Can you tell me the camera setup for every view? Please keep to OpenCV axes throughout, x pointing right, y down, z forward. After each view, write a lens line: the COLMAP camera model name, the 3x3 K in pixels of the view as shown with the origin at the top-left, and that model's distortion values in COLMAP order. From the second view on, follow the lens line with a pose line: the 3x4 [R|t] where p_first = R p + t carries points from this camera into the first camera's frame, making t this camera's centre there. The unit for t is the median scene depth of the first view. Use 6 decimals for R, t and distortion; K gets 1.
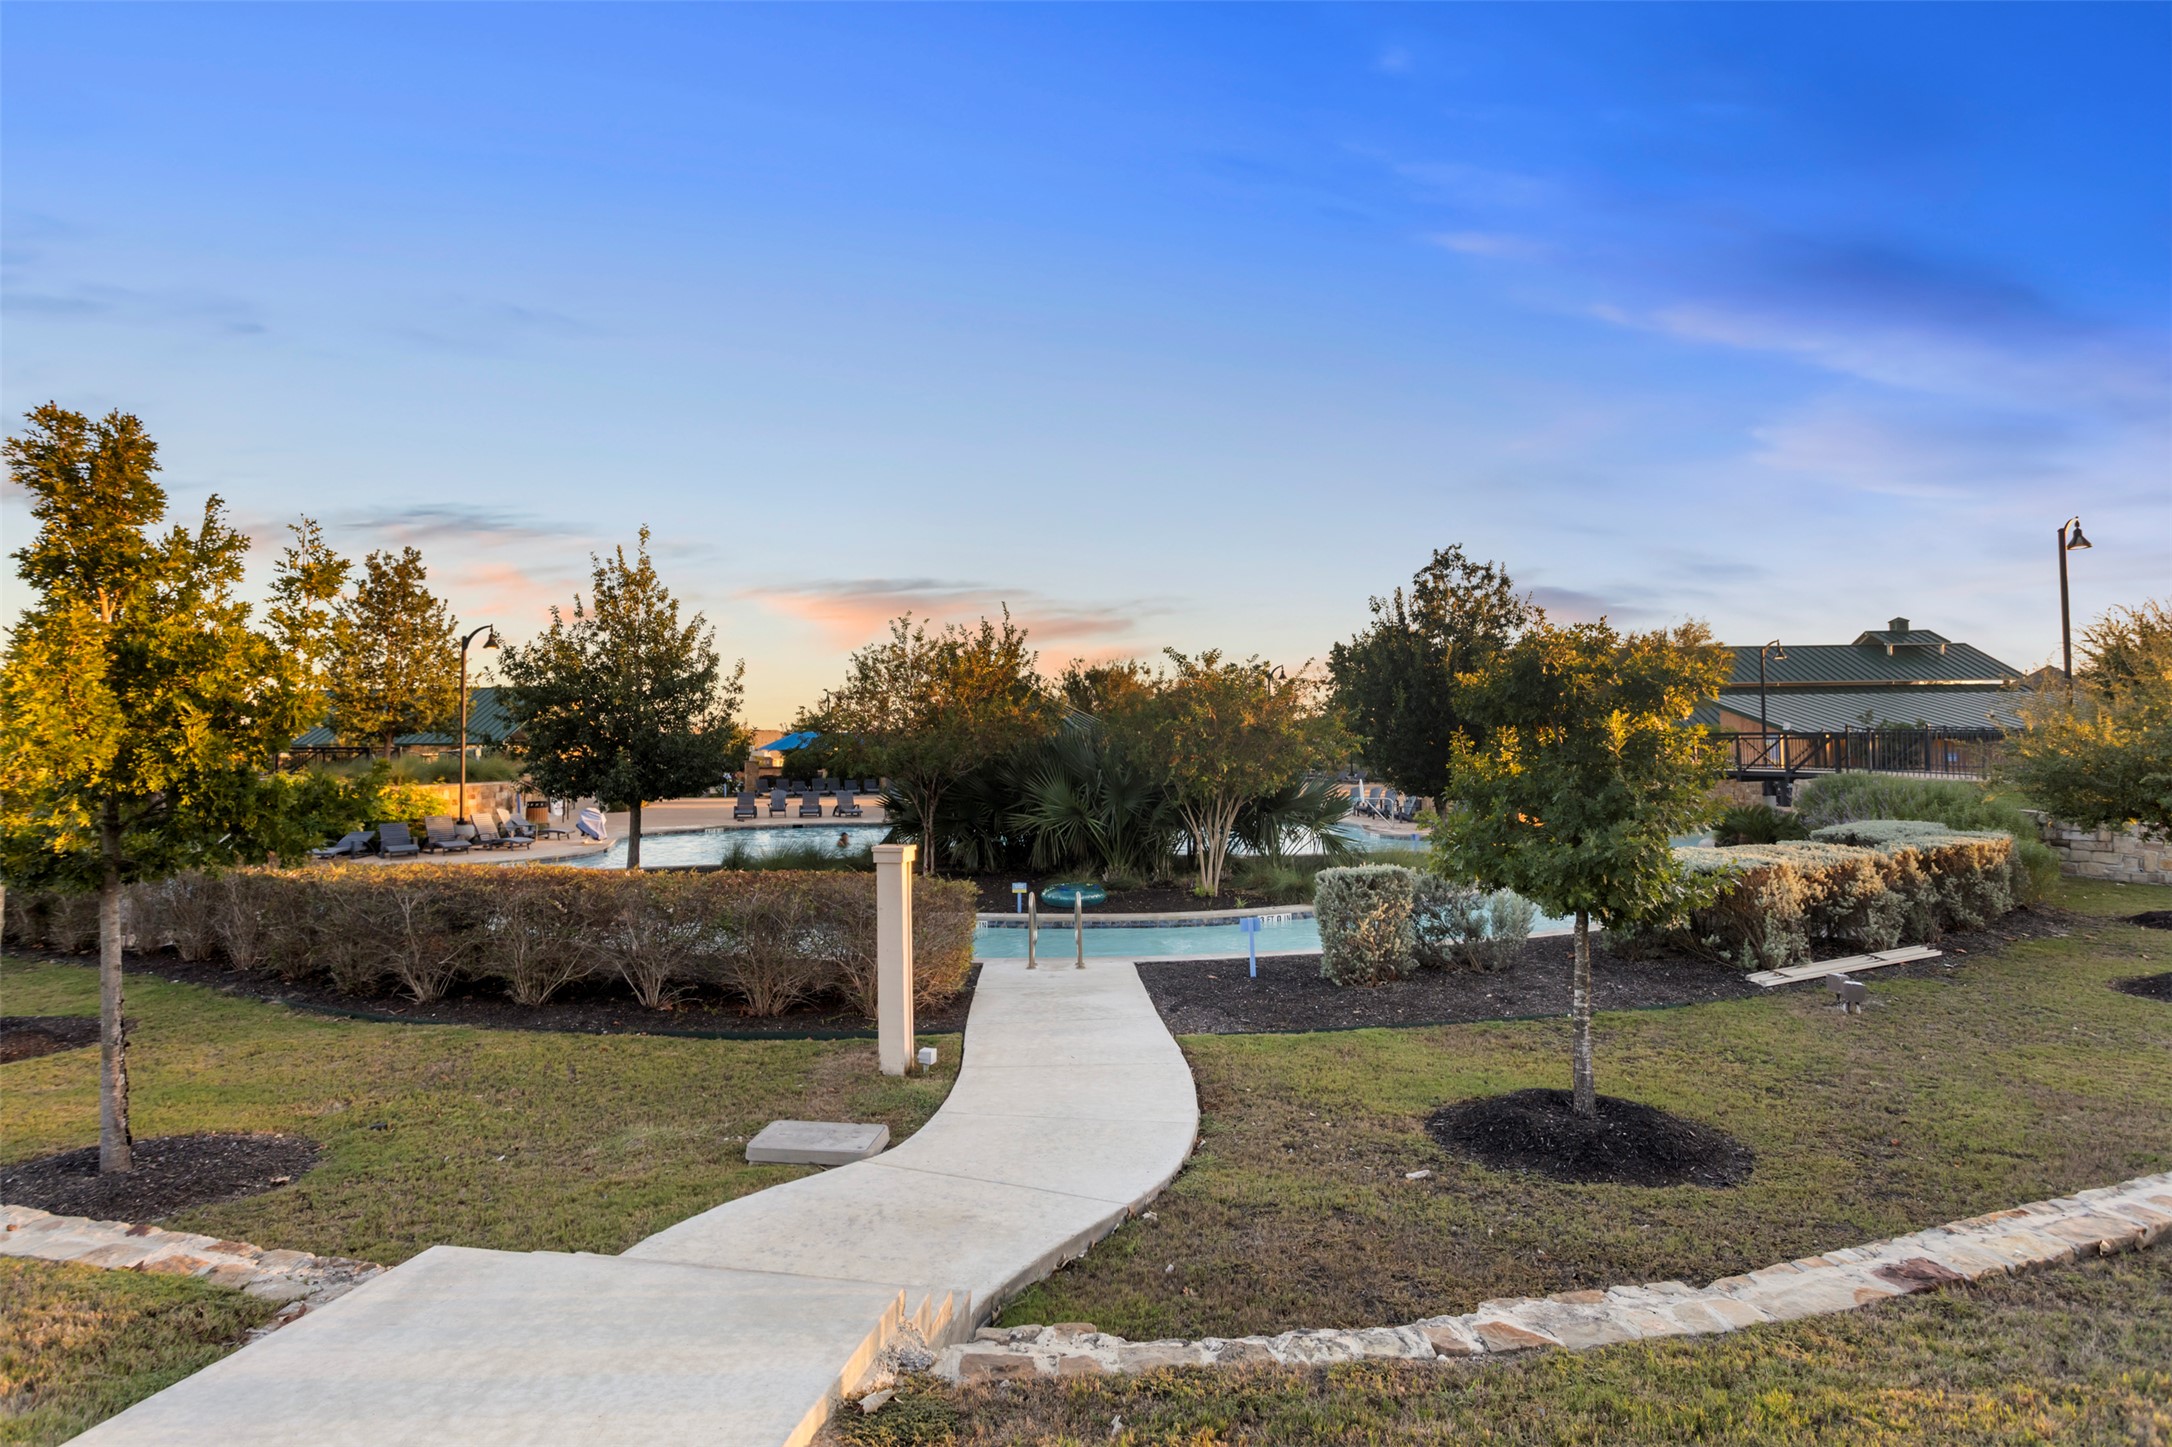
lens RADIAL K [[1185.1, 0, 1090.1], [0, 1185.1, 718.4], [0, 0, 1]] dist [-0.011388, 0.007729]
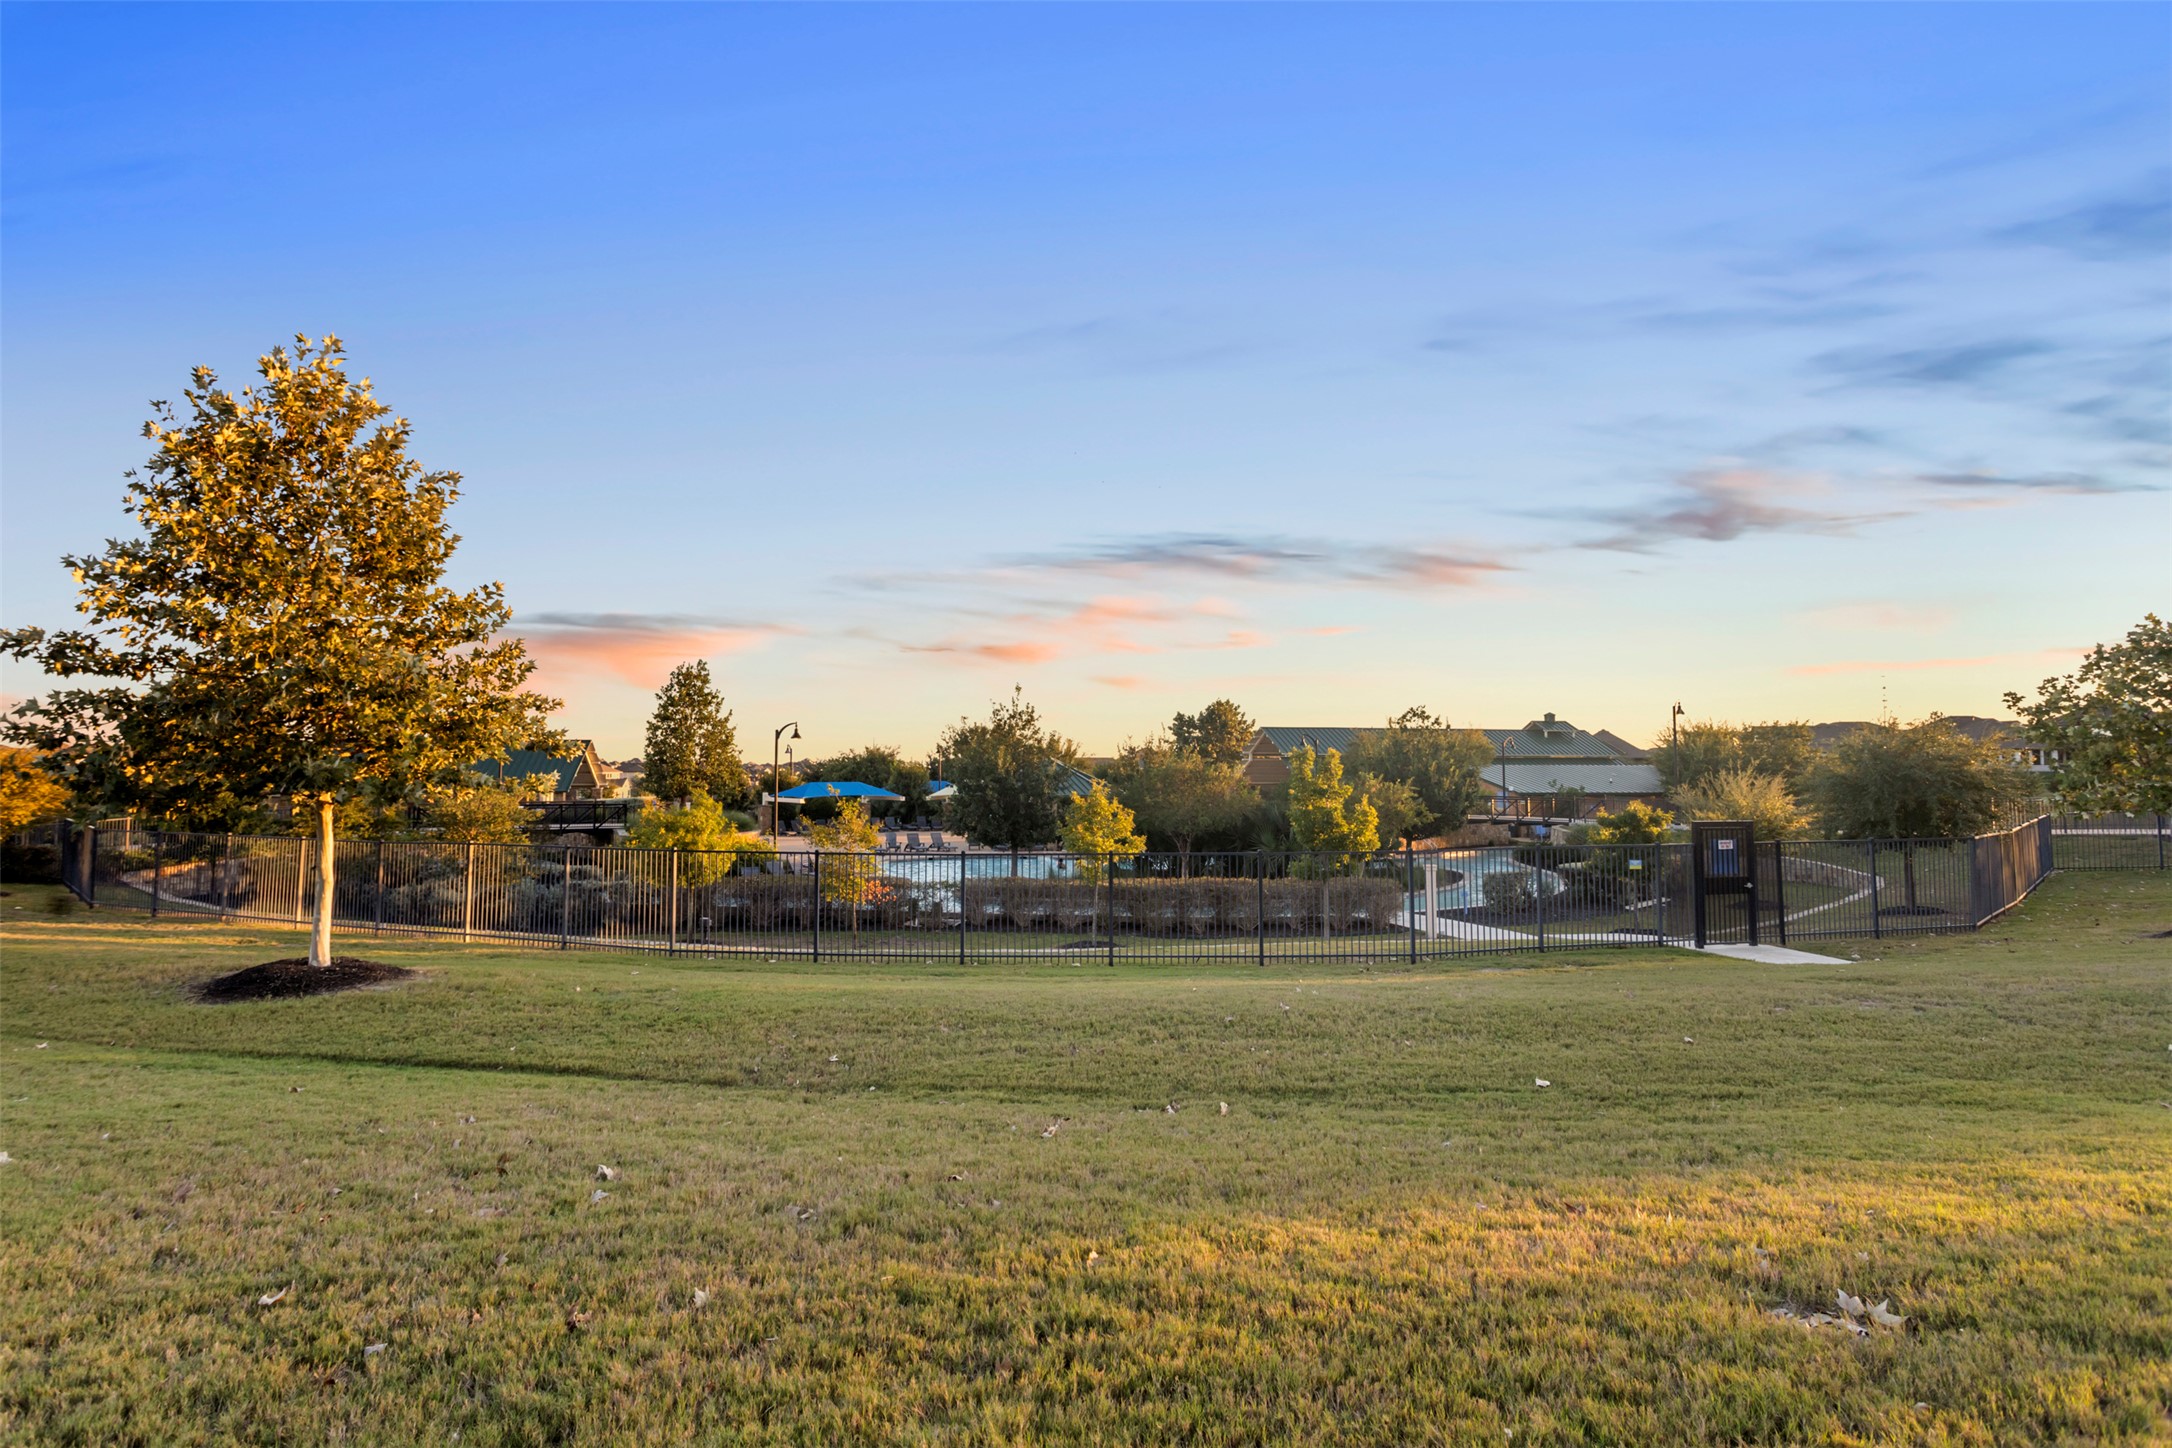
lens RADIAL K [[1185.1, 0, 1082.1], [0, 1185.1, 724.8], [0, 0, 1]] dist [-0.011388, 0.007729]
pose [[0.960161, 0.028822, 0.277958, -0.930613], [-0.025729, 0.999560, -0.014770, -0.093870], [-0.278261, 0.007030, 0.960480, -0.866723]]
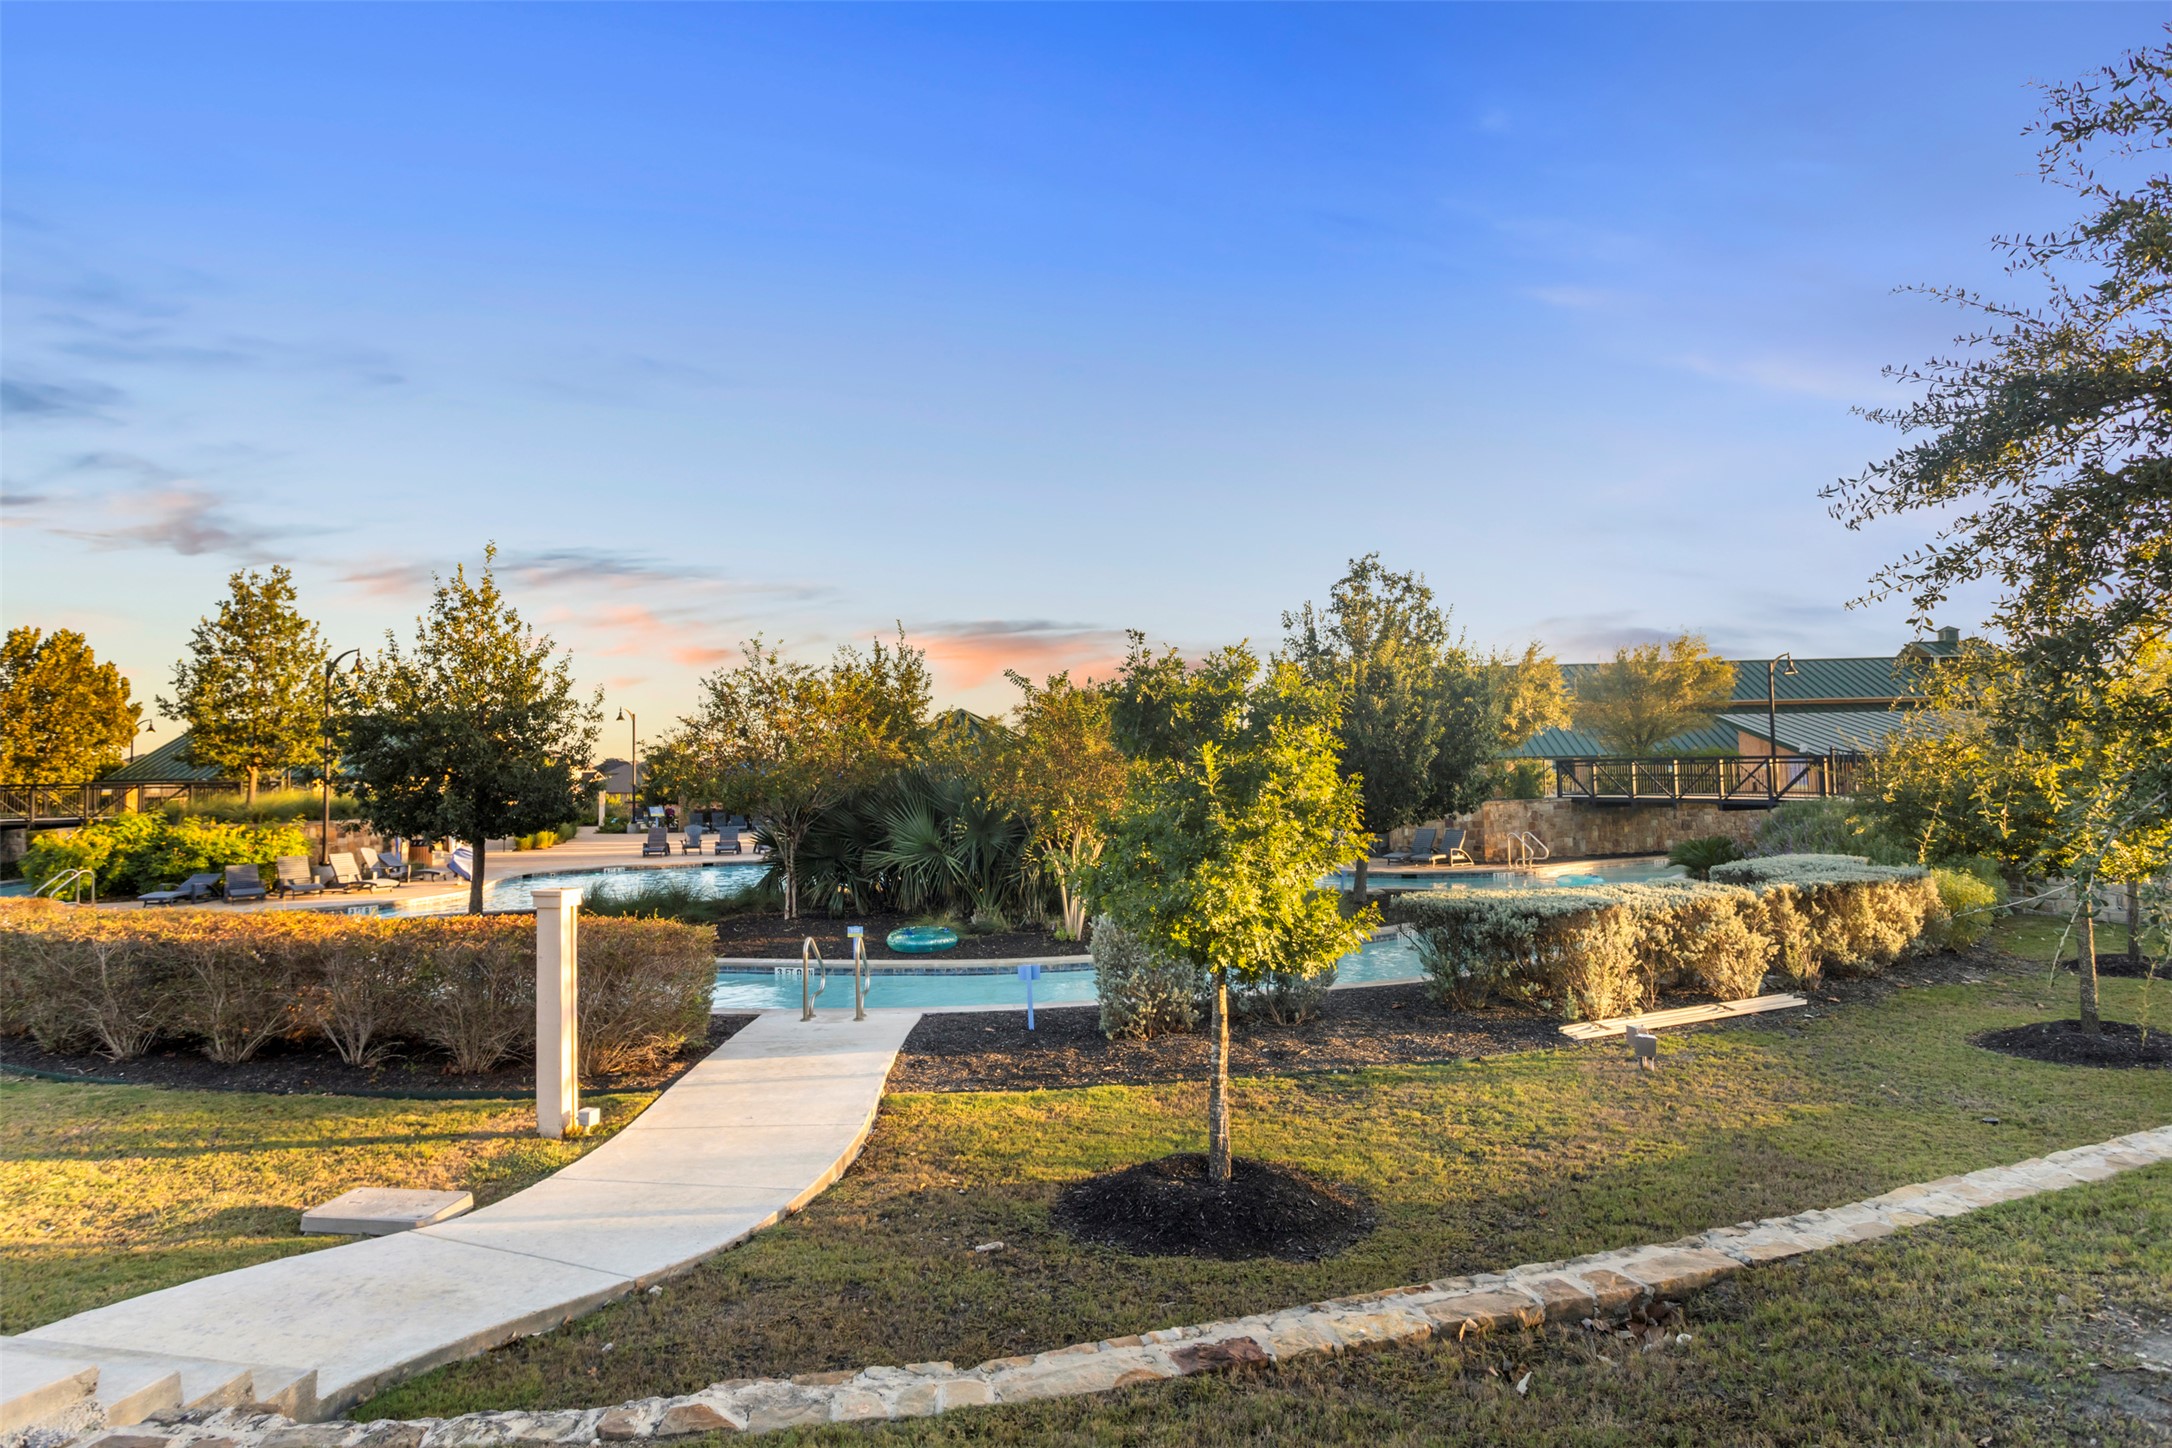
lens RADIAL K [[1298.1, 0, 1081.1], [0, 1298.1, 728.7], [0, 0, 1]] dist [0.003234, -0.000801]
pose [[0.999781, -0.007166, -0.019673, 0.124790], [0.006947, 0.999913, -0.011180, -0.002336], [0.019752, 0.011041, 0.999744, -0.006188]]
